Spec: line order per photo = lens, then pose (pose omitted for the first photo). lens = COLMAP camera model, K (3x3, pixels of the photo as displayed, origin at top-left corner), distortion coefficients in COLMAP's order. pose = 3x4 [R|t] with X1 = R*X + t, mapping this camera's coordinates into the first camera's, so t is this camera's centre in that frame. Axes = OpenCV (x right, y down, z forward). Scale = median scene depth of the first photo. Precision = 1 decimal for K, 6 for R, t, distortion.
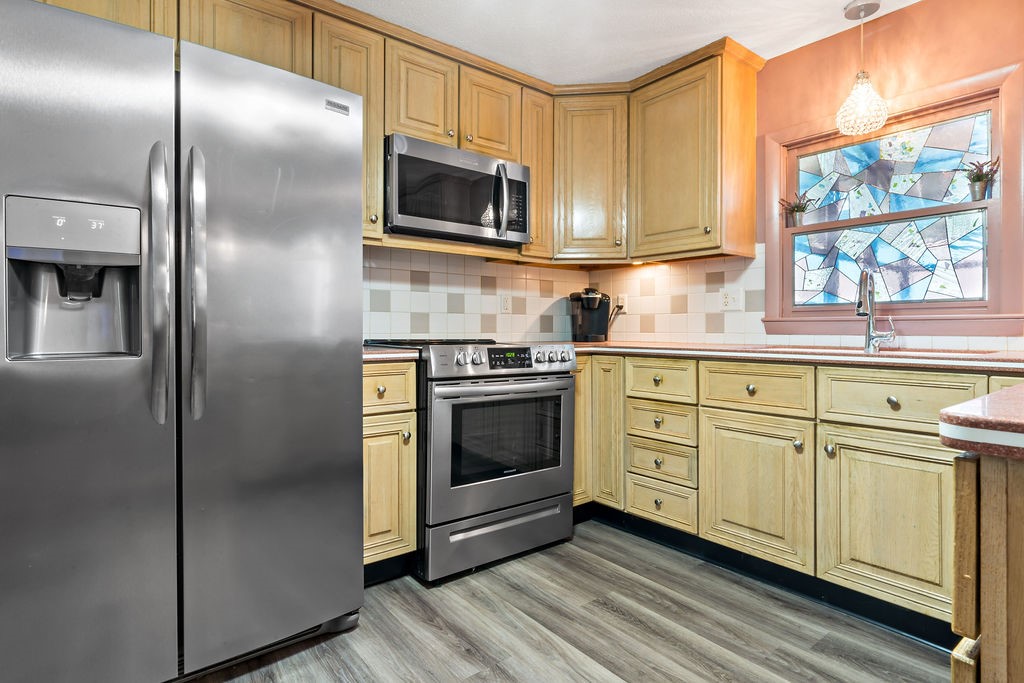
lens RADIAL K [[552.9, 0, 506.4], [0, 552.9, 313.6], [0, 0, 1]] dist [-0.000879, 0.003316]
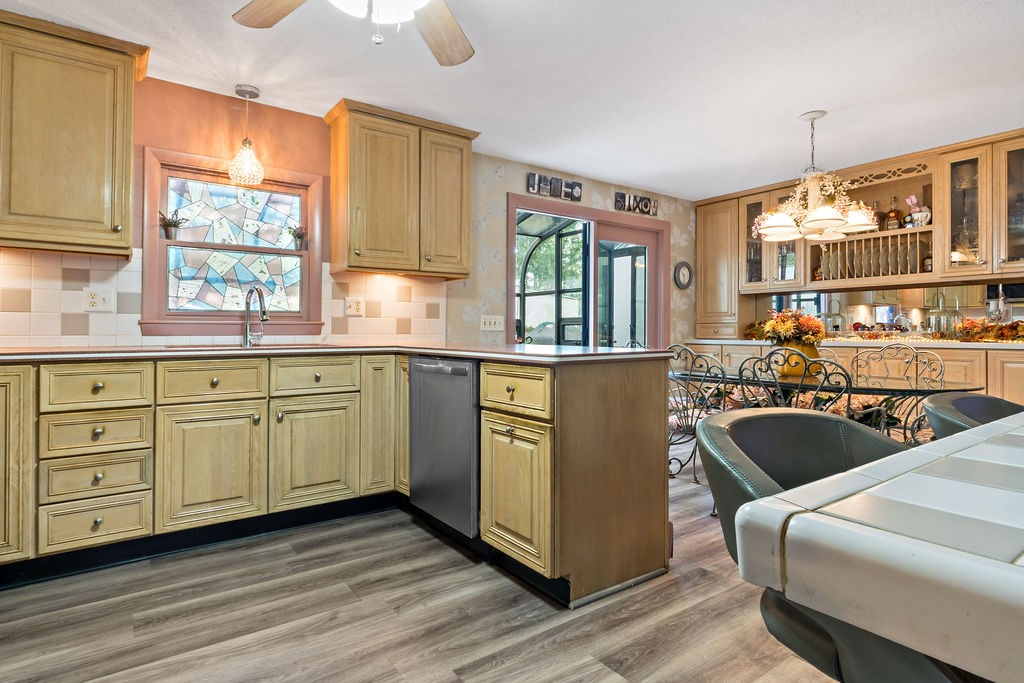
lens RADIAL K [[552.9, 0, 523.1], [0, 552.9, 295.6], [0, 0, 1]] dist [-0.000879, 0.003316]
pose [[0.015048, 0.063516, 0.997867, -0.655301], [-0.027434, 0.997631, -0.063087, 0.009069], [-0.999510, -0.026426, 0.016755, 0.298510]]
